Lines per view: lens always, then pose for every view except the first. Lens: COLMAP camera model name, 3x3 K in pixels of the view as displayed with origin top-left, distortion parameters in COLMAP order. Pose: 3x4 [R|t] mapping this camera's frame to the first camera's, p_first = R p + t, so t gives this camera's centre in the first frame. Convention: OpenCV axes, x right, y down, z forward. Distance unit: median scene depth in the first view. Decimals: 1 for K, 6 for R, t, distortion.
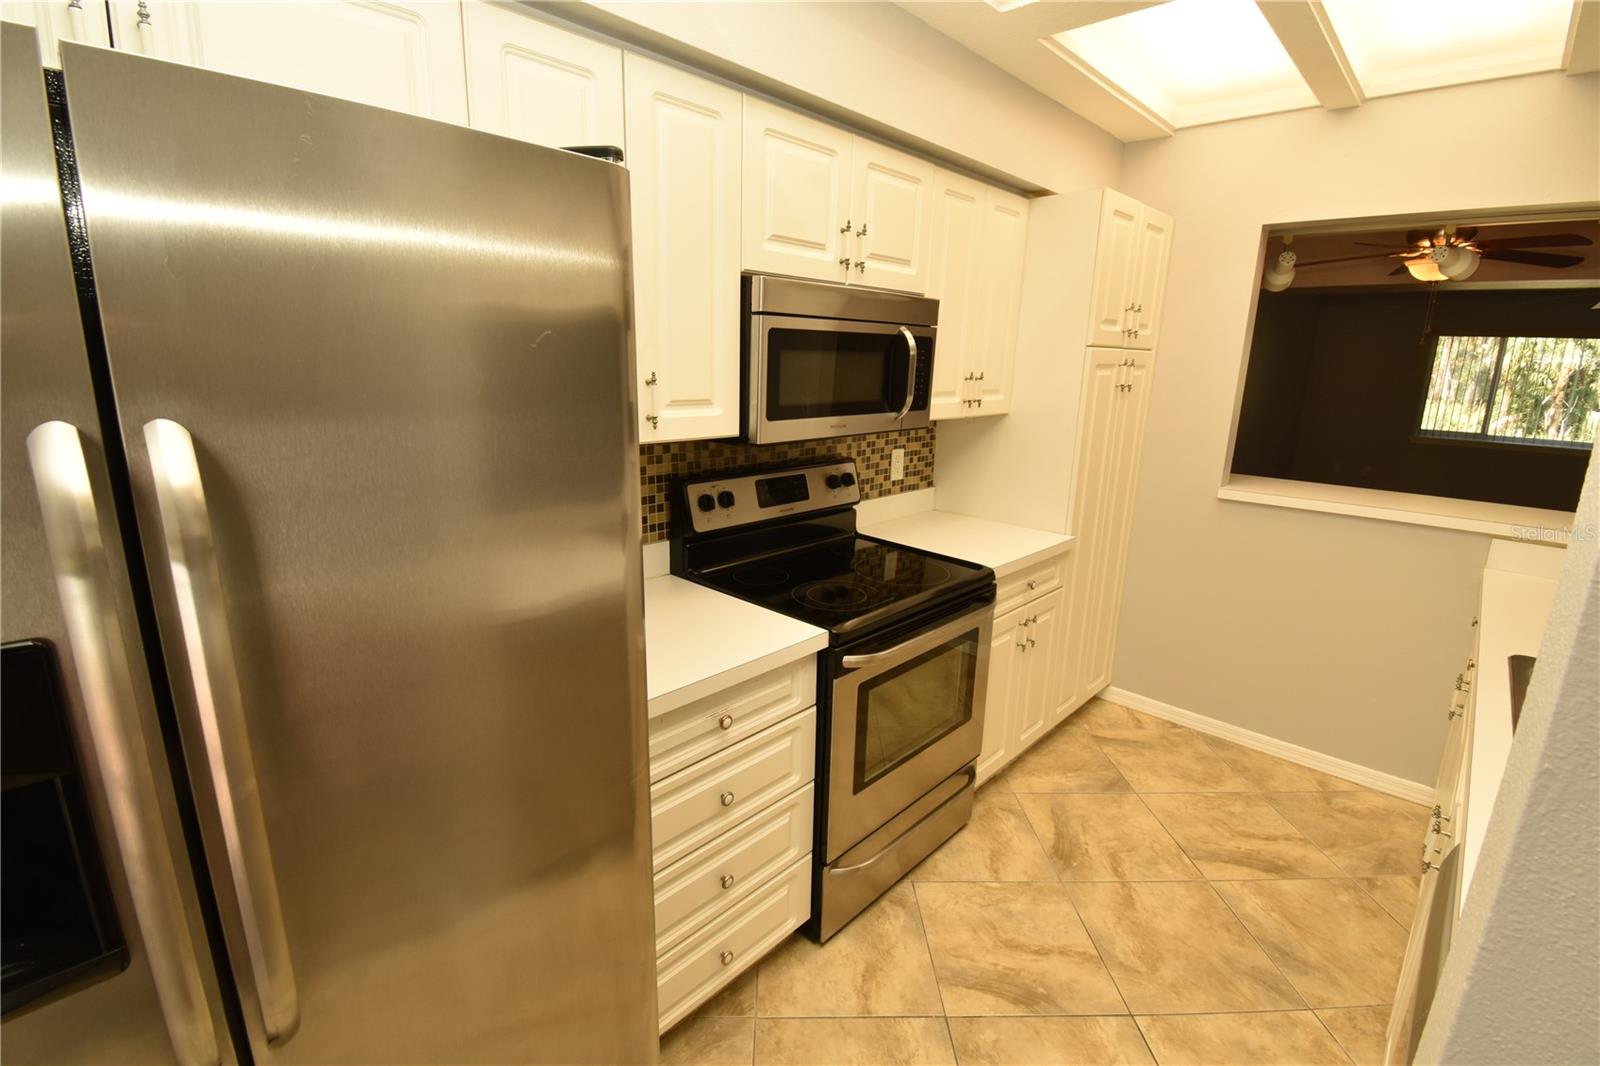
lens RADIAL K [[708.3, 0, 806.4], [0, 708.3, 530.0], [0, 0, 1]] dist [0.019810, -0.025824]
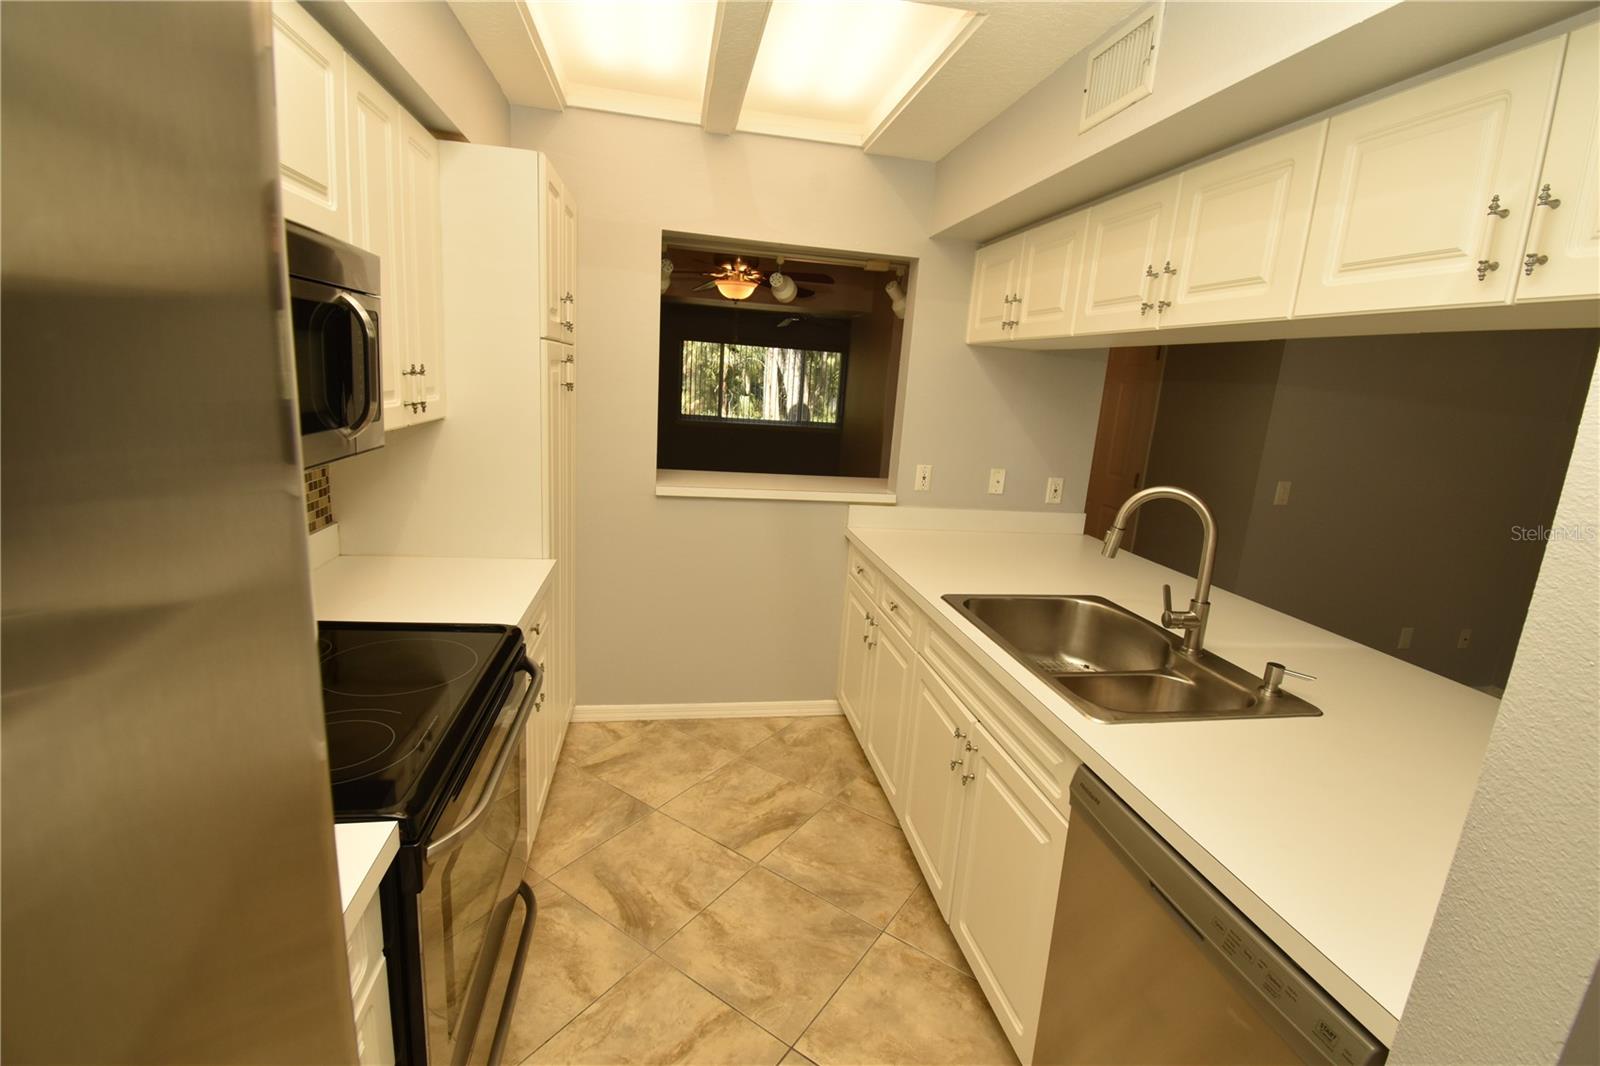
lens RADIAL K [[708.3, 0, 806.4], [0, 708.3, 530.0], [0, 0, 1]] dist [0.019810, -0.025824]
pose [[0.584918, -0.151175, 0.796879, -0.137575], [0.134567, 0.986948, 0.088459, -0.067011], [-0.799852, 0.055492, 0.597627, 0.260322]]
